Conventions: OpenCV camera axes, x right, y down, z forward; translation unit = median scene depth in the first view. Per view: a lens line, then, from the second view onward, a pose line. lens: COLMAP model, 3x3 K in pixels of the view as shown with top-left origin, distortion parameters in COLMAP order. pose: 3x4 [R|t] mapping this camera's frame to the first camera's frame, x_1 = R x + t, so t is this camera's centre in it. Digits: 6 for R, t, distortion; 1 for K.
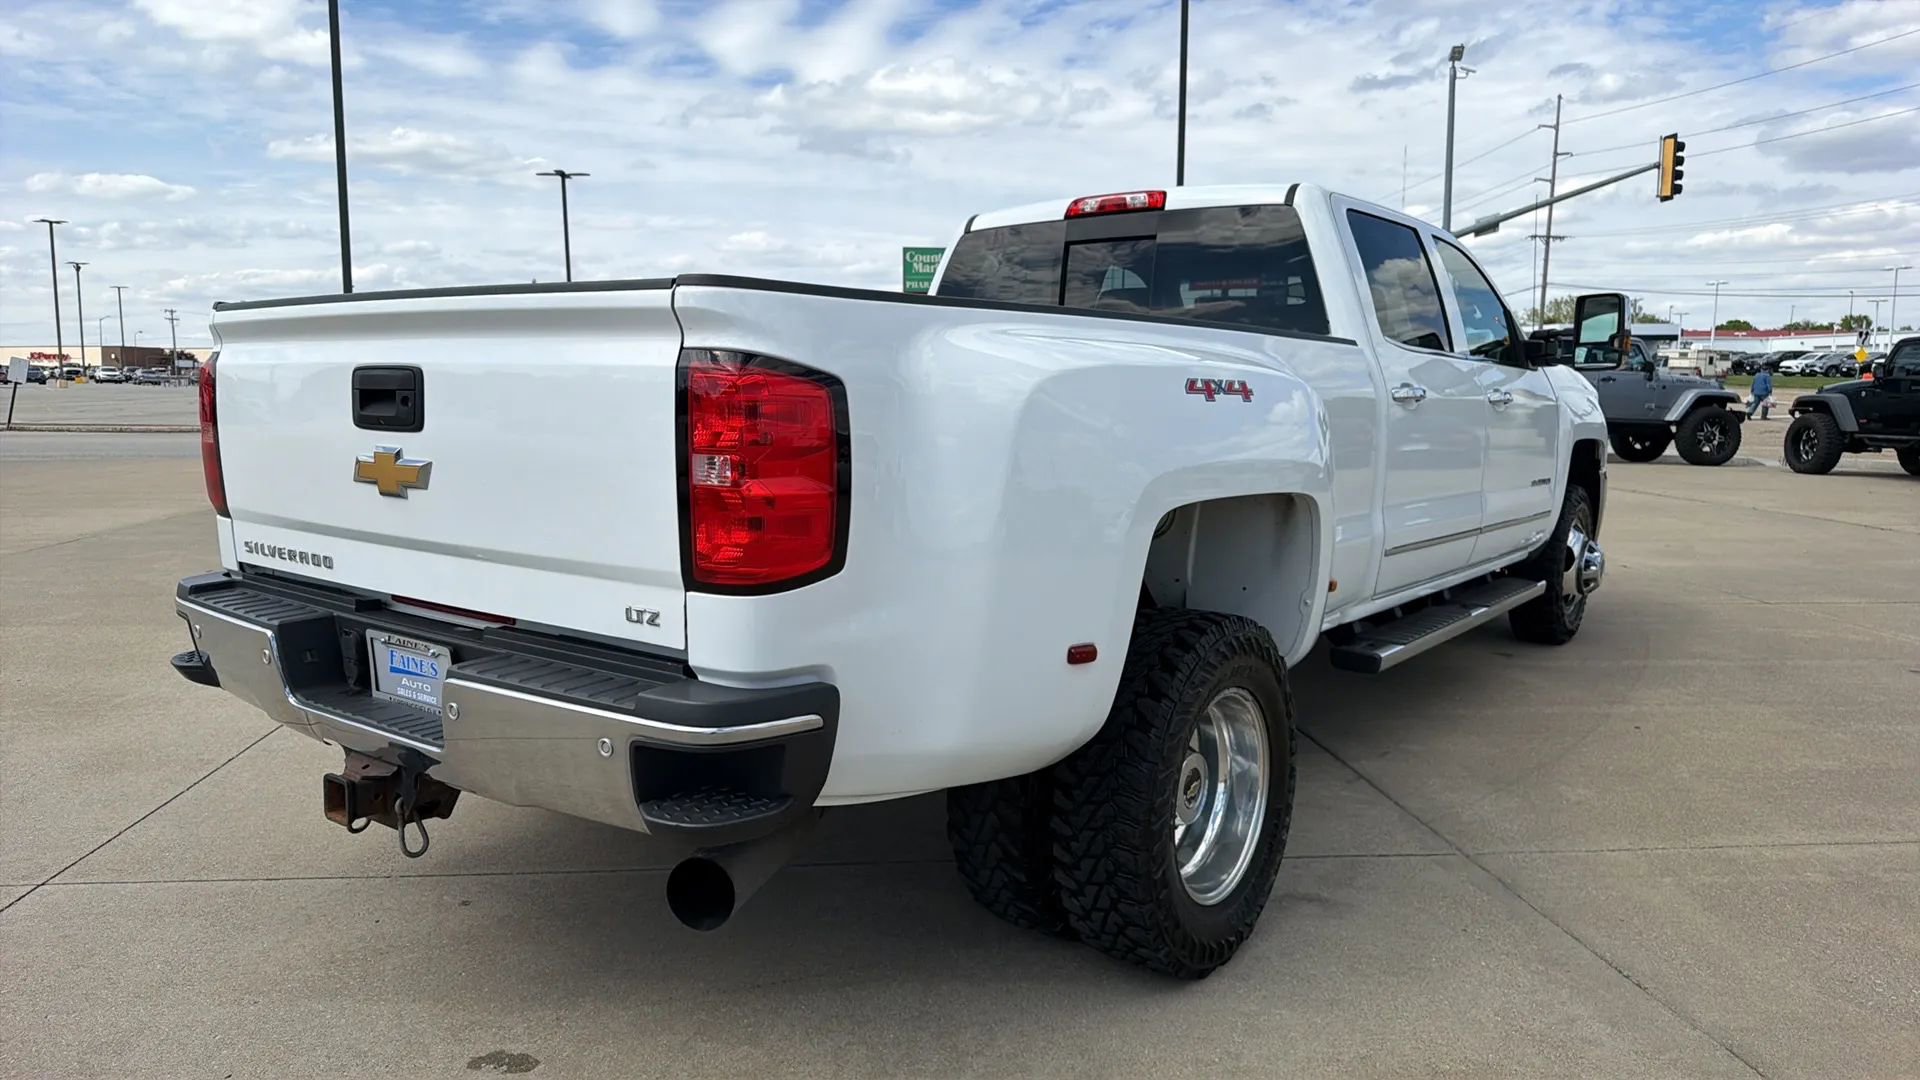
lens RADIAL K [[1294.5, 0, 938.6], [0, 1294.5, 538.4], [0, 0, 1]] dist [0.045828, -0.053355]
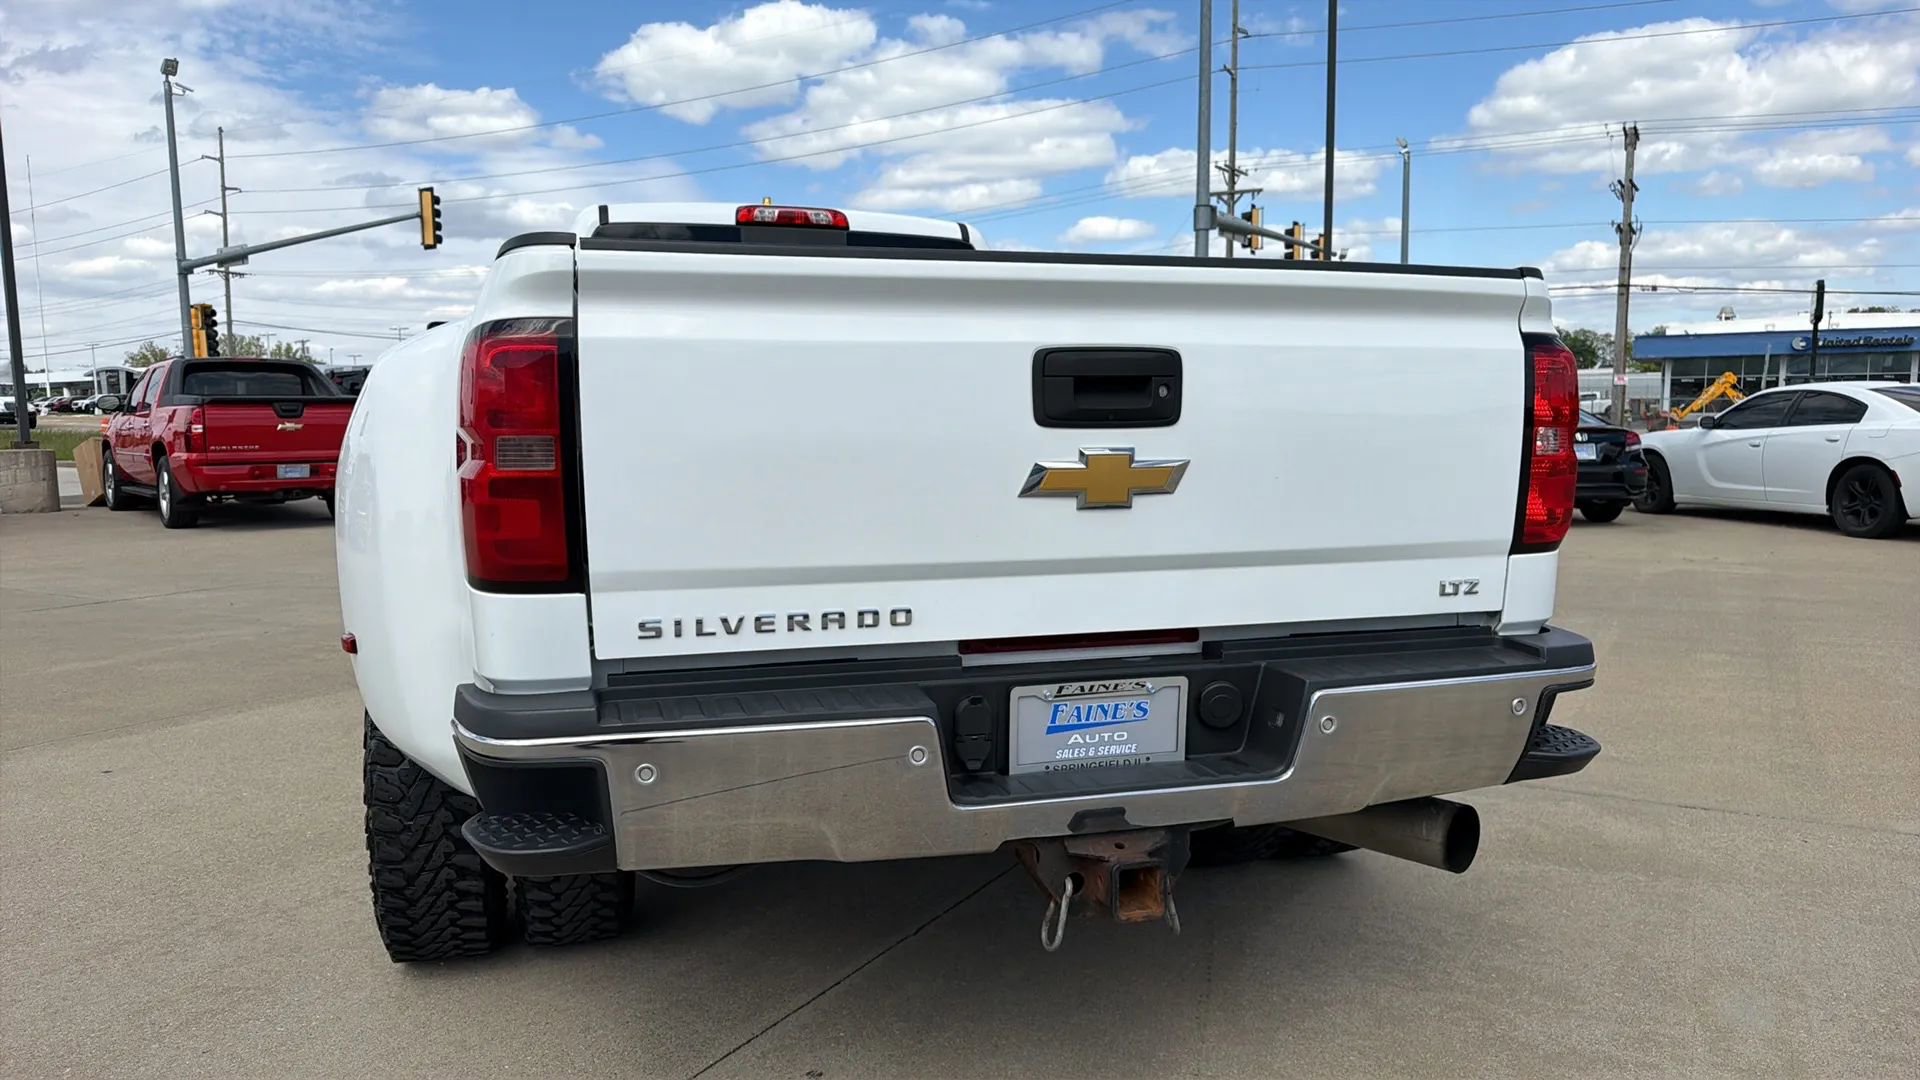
lens RADIAL K [[1292.8, 0, 941.0], [0, 1292.8, 553.3], [0, 0, 1]] dist [0.052389, -0.063670]
pose [[0.580292, -0.094092, 0.808955, -0.839375], [0.109417, 0.993305, 0.037046, -0.033726], [-0.807025, 0.067016, 0.586703, 0.450986]]
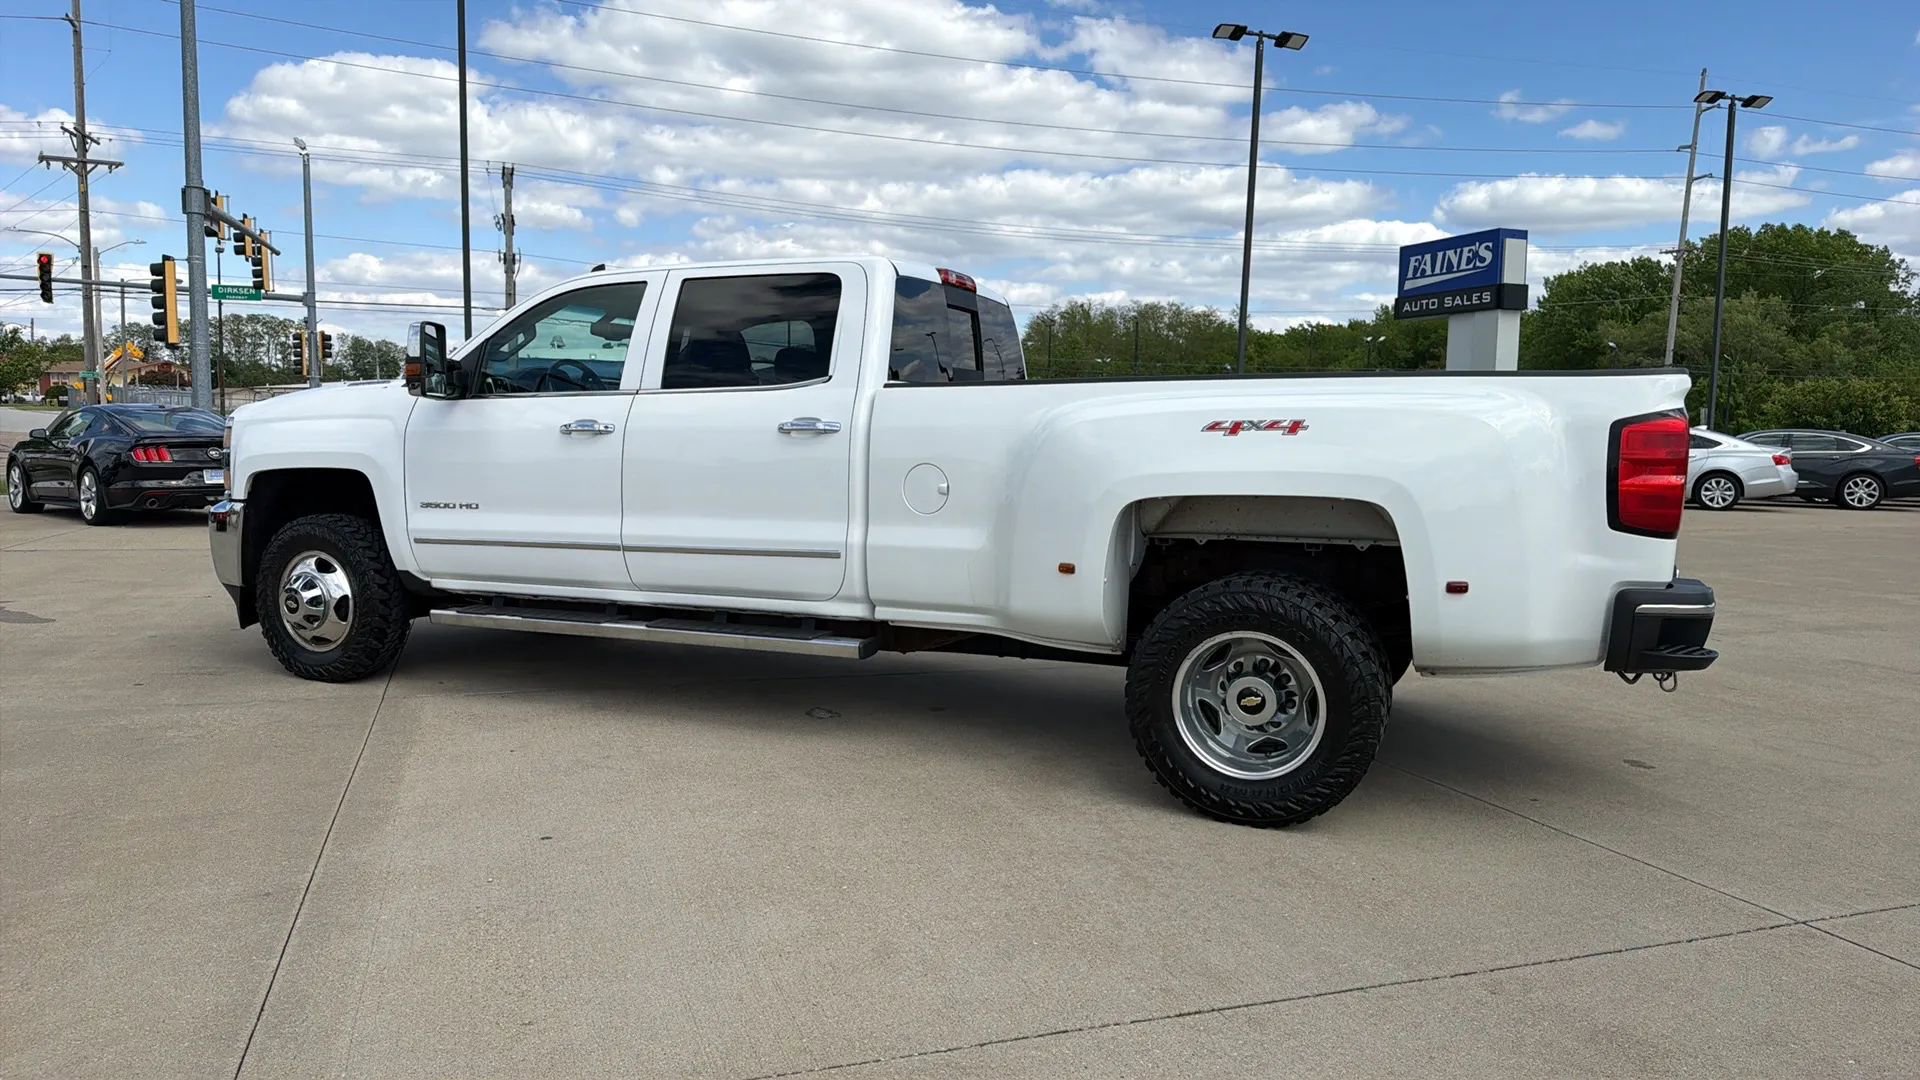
lens RADIAL K [[1291.5, 0, 918.7], [0, 1291.5, 537.4], [0, 0, 1]] dist [0.058201, -0.070434]
pose [[-0.235052, -0.089616, 0.967843, -1.433770], [0.102183, 0.987945, 0.116294, -0.214971], [-0.966597, 0.126232, -0.223062, 1.788628]]
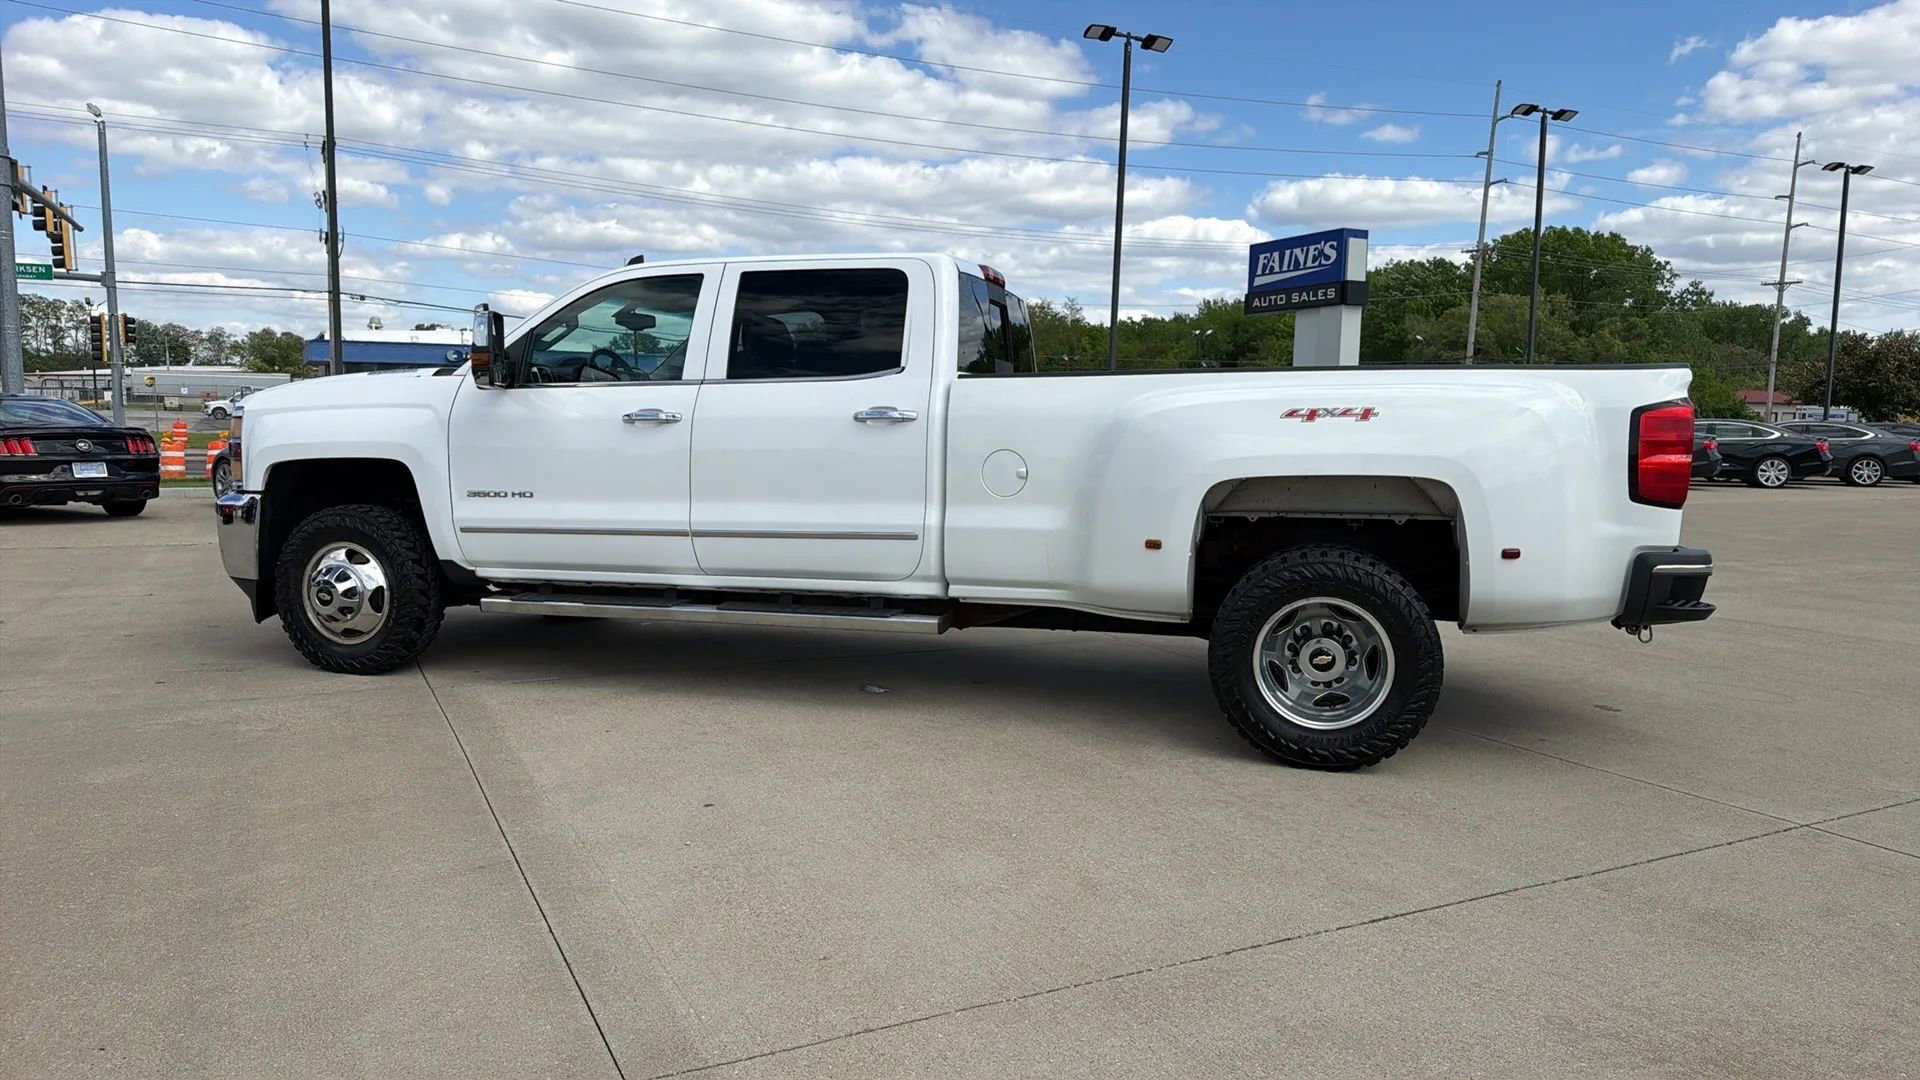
lens RADIAL K [[1292.8, 0, 941.0], [0, 1292.8, 553.3], [0, 0, 1]] dist [0.052389, -0.063670]
pose [[-0.372880, -0.104027, 0.922030, -1.438483], [0.098418, 0.983656, 0.150781, -0.244425], [-0.922646, 0.146967, -0.356547, 2.072402]]
